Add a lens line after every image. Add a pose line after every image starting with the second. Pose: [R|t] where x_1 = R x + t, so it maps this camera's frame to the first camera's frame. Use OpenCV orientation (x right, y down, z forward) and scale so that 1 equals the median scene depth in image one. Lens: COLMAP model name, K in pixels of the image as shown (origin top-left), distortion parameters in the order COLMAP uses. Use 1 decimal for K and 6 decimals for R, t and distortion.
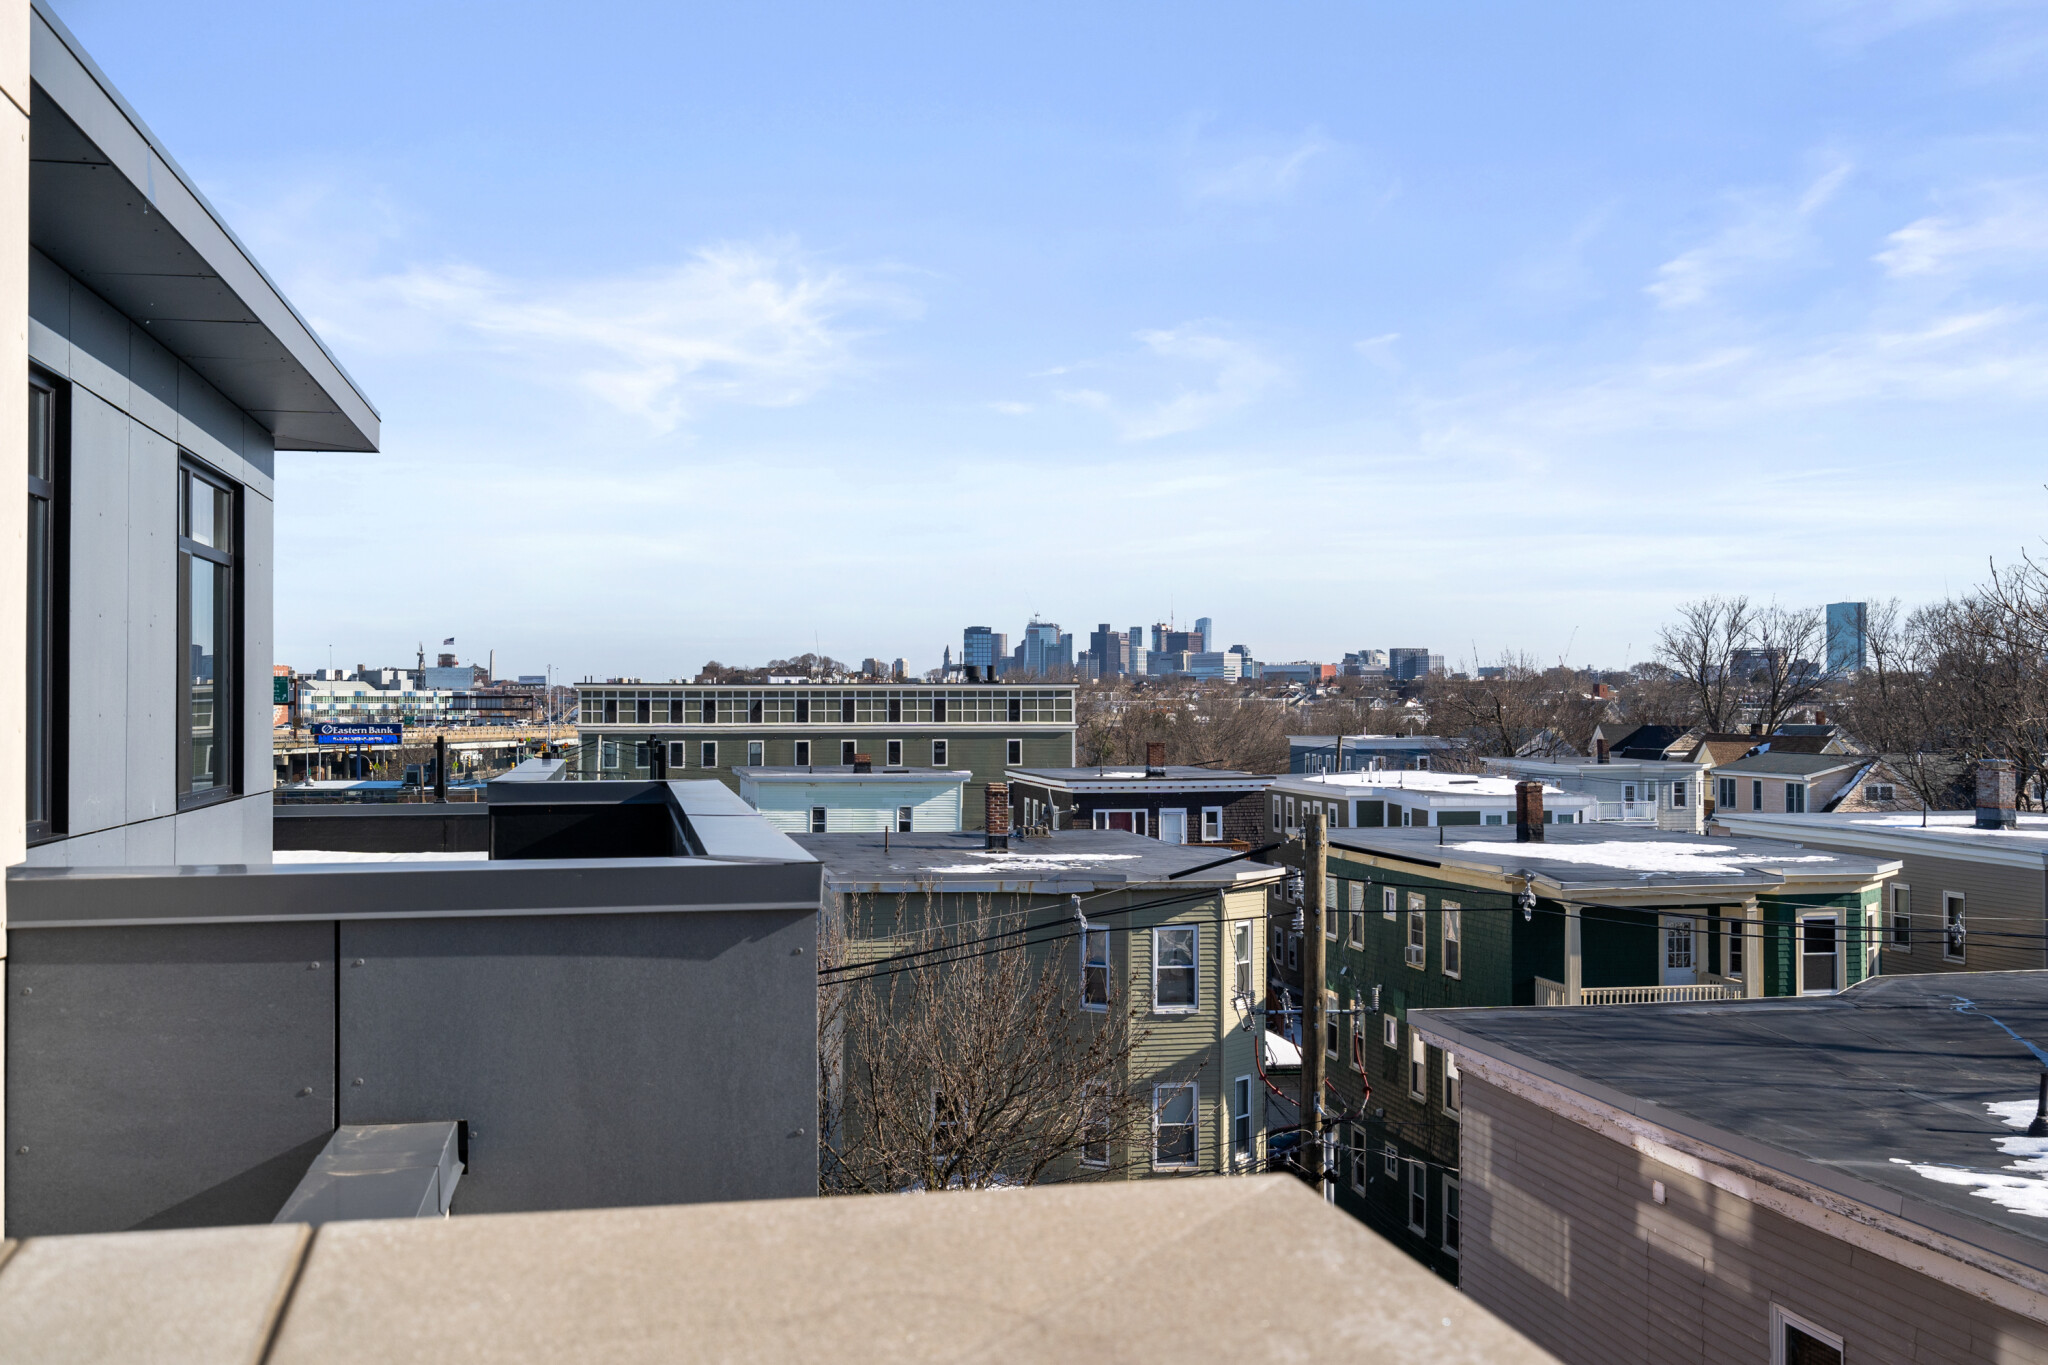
lens RADIAL K [[2032.1, 0, 1024.0], [0, 2032.1, 682.5], [0, 0, 1]] dist [0.009189, 0.009976]
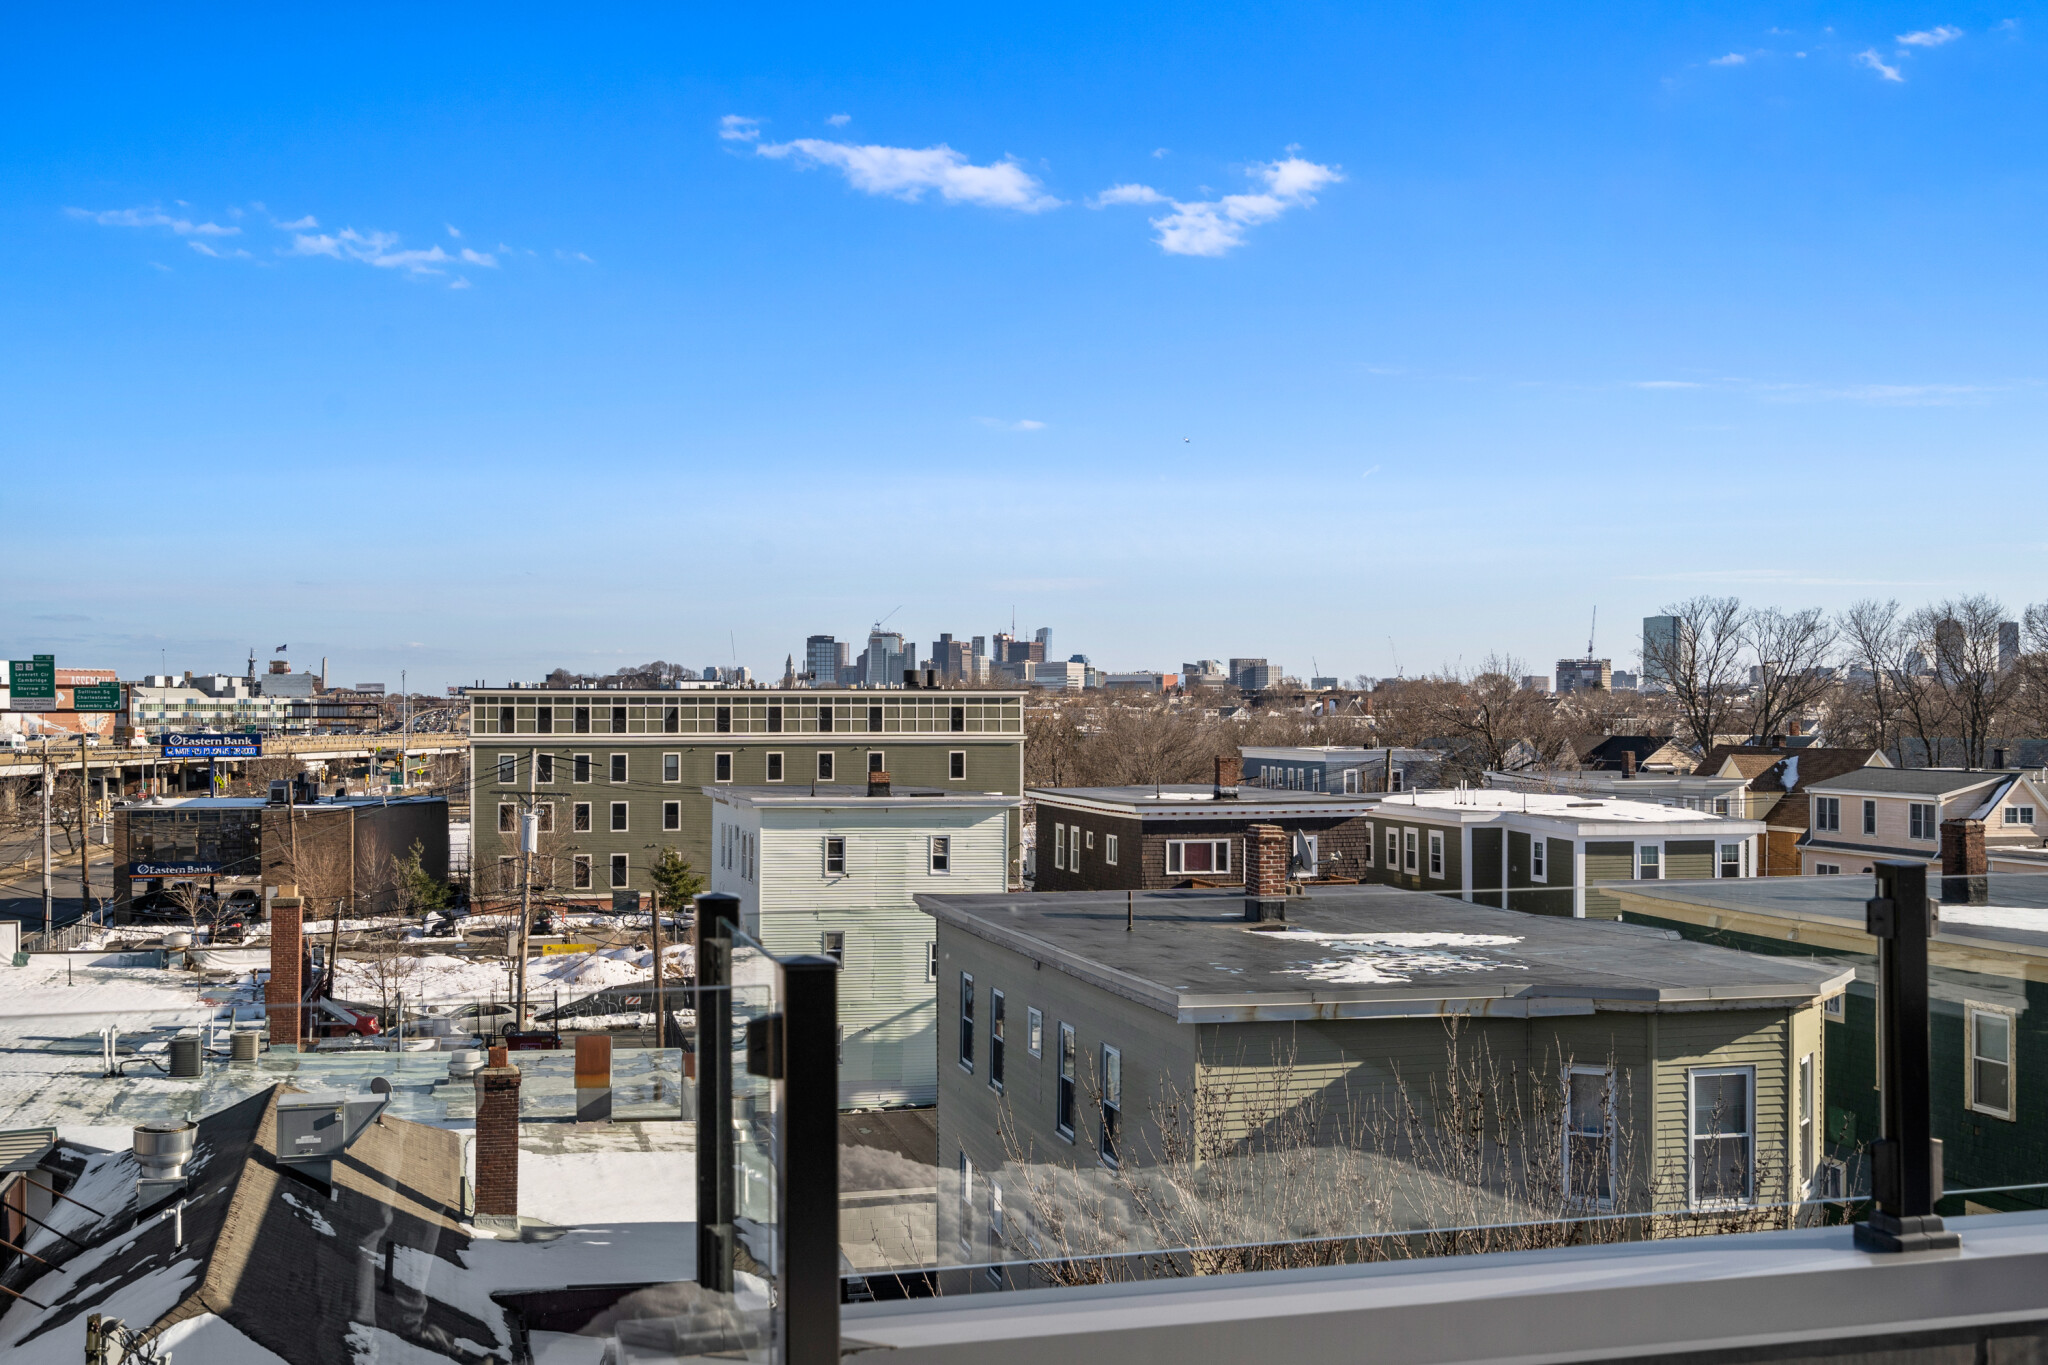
lens RADIAL K [[2032.1, 0, 1024.0], [0, 2032.1, 682.5], [0, 0, 1]] dist [0.009189, 0.009976]
pose [[0.997224, 0.002499, 0.074414, -0.042444], [-0.002164, 0.999987, -0.004586, 0.001400], [-0.074424, 0.004413, 0.997217, 0.093305]]
